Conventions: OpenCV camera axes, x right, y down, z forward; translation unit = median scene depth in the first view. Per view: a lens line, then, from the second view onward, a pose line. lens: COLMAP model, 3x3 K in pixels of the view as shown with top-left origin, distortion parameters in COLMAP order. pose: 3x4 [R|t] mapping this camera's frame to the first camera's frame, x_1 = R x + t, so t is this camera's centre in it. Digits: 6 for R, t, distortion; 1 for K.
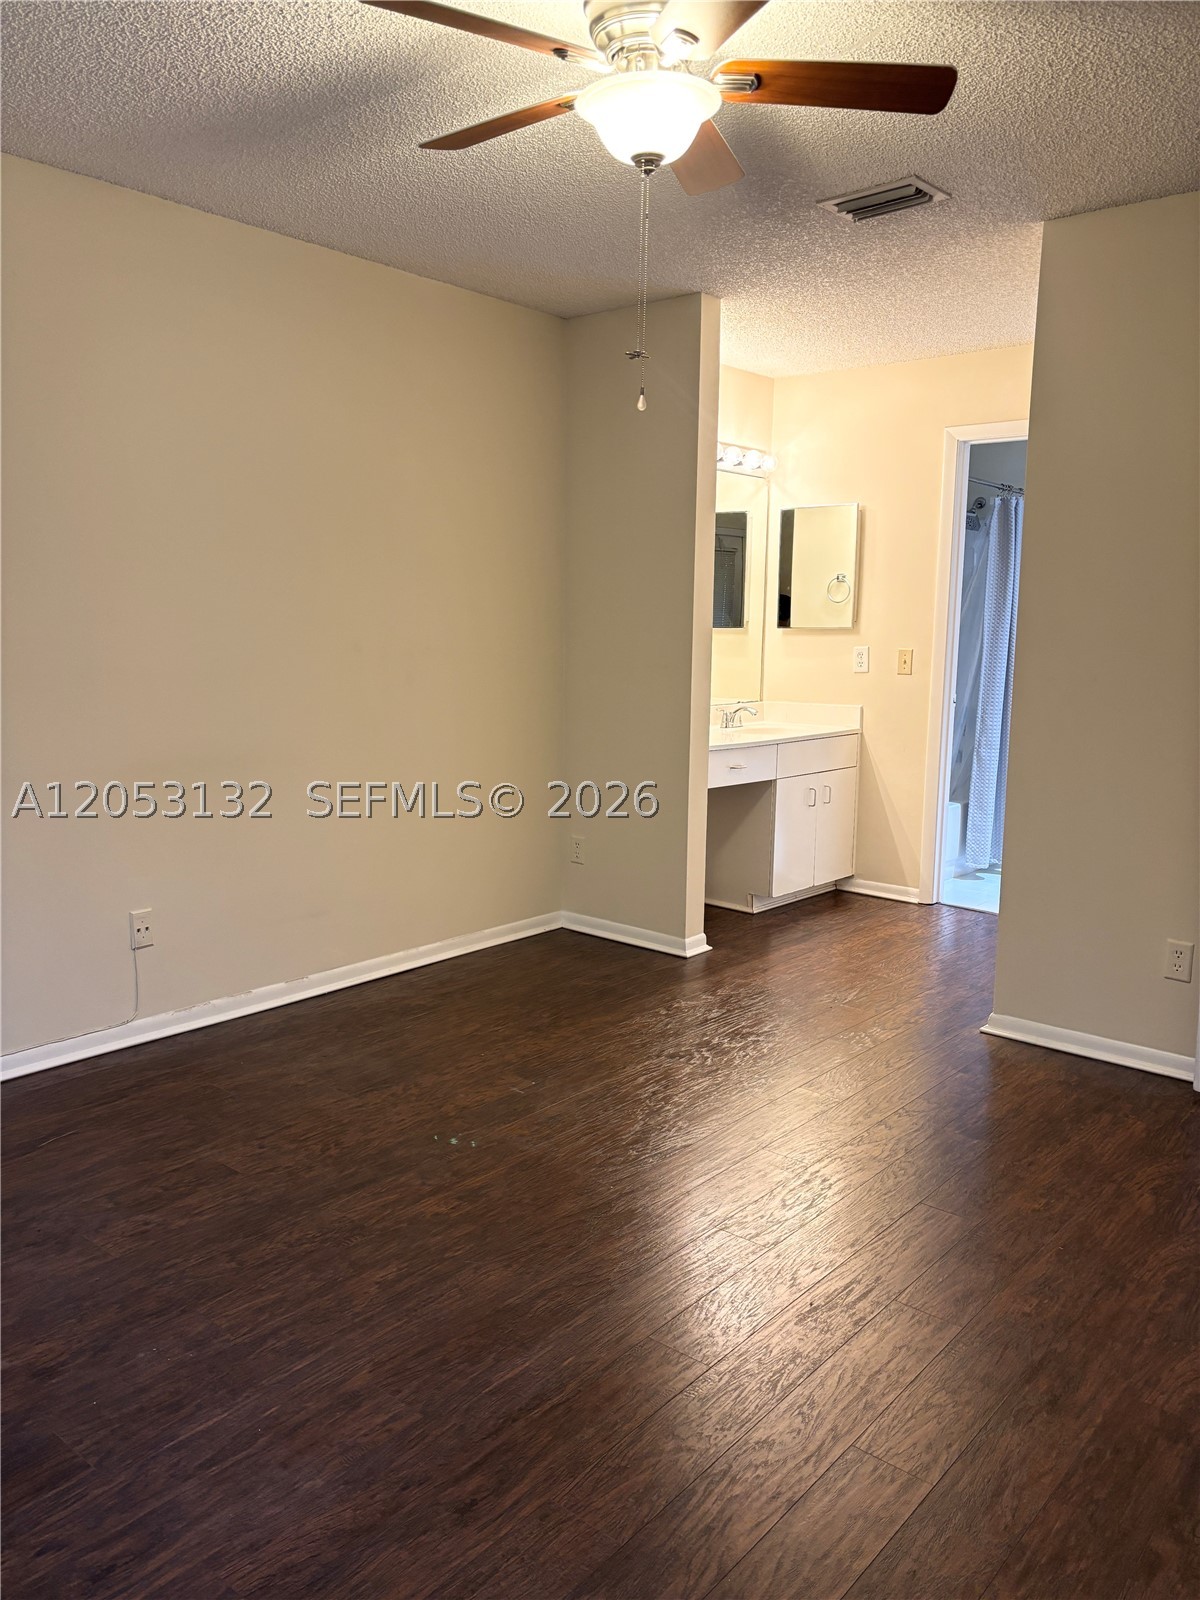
lens RADIAL K [[1212.4, 0, 600.0], [0, 1212.4, 800.0], [0, 0, 1]] dist [0.042119, -0.000767]
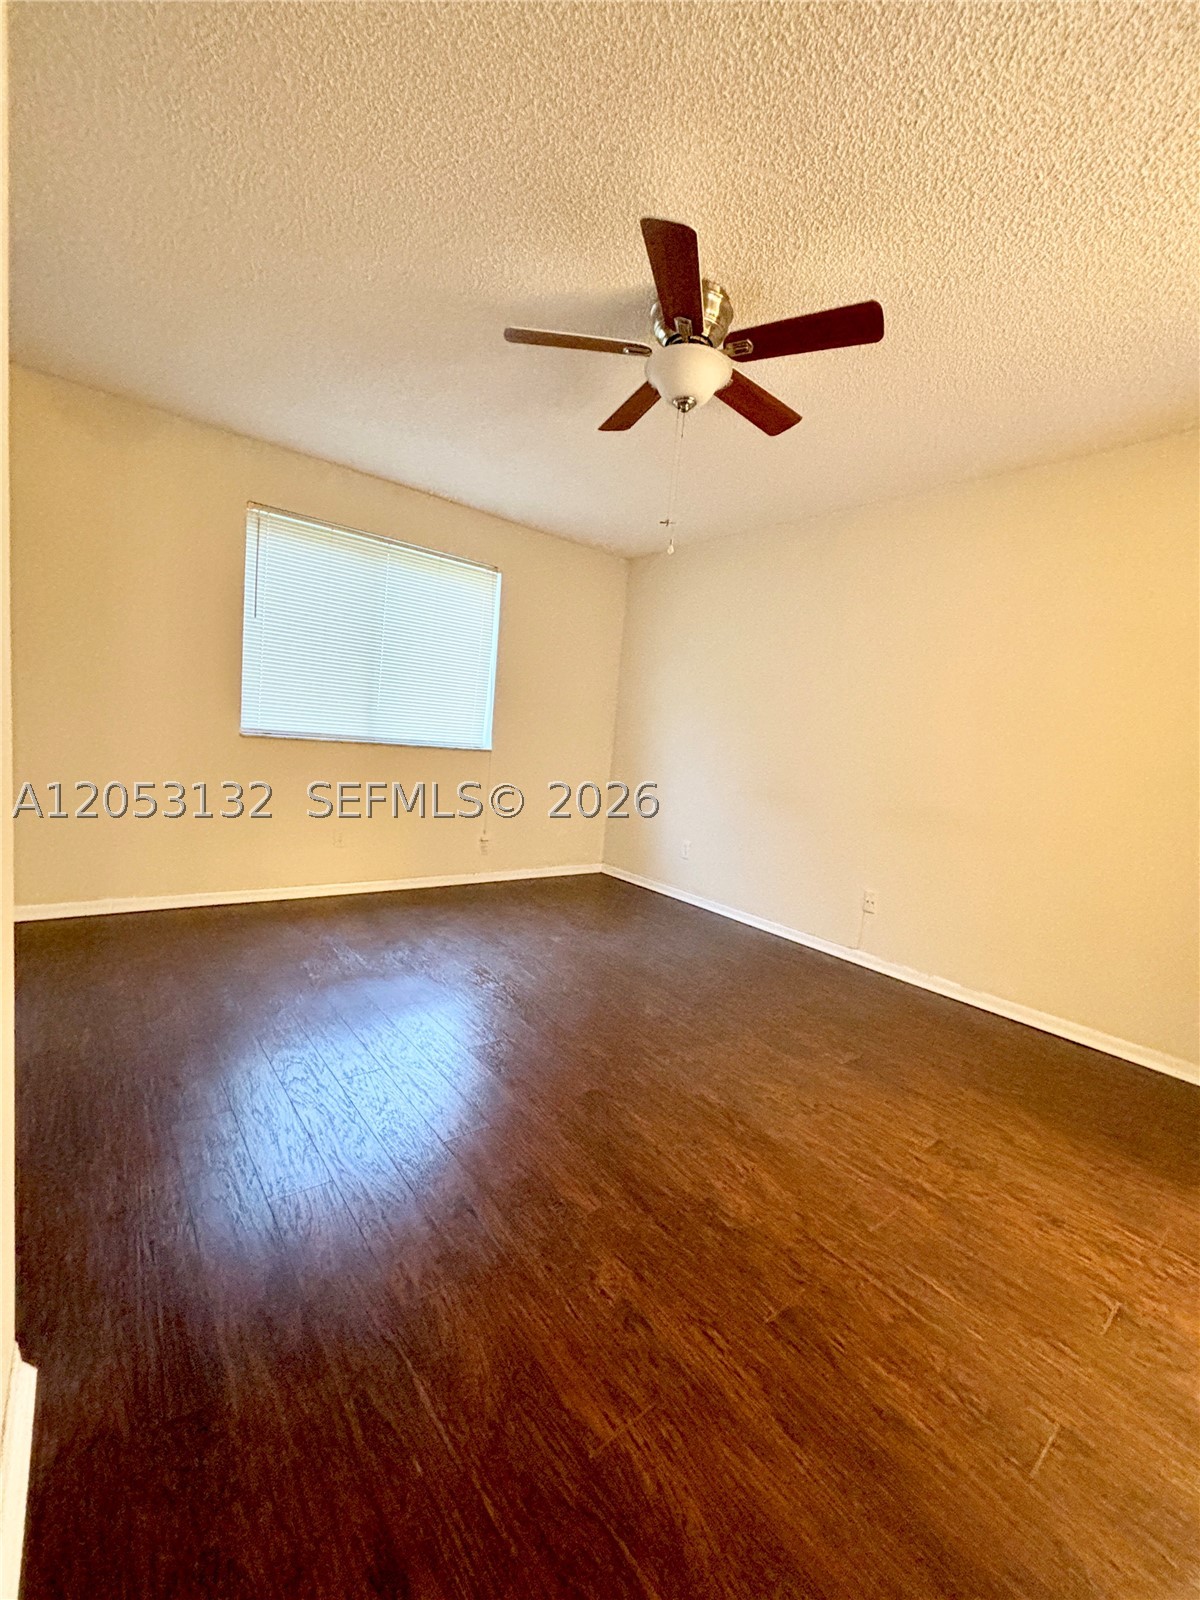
lens RADIAL K [[645.4, 0, 600.0], [0, 645.4, 800.0], [0, 0, 1]] dist [0.001192, 0.000200]
pose [[-0.186270, 0.068319, -0.980120, 0.601145], [-0.238300, 0.964650, 0.112529, -0.047822], [0.953161, 0.254524, -0.163405, 0.743147]]
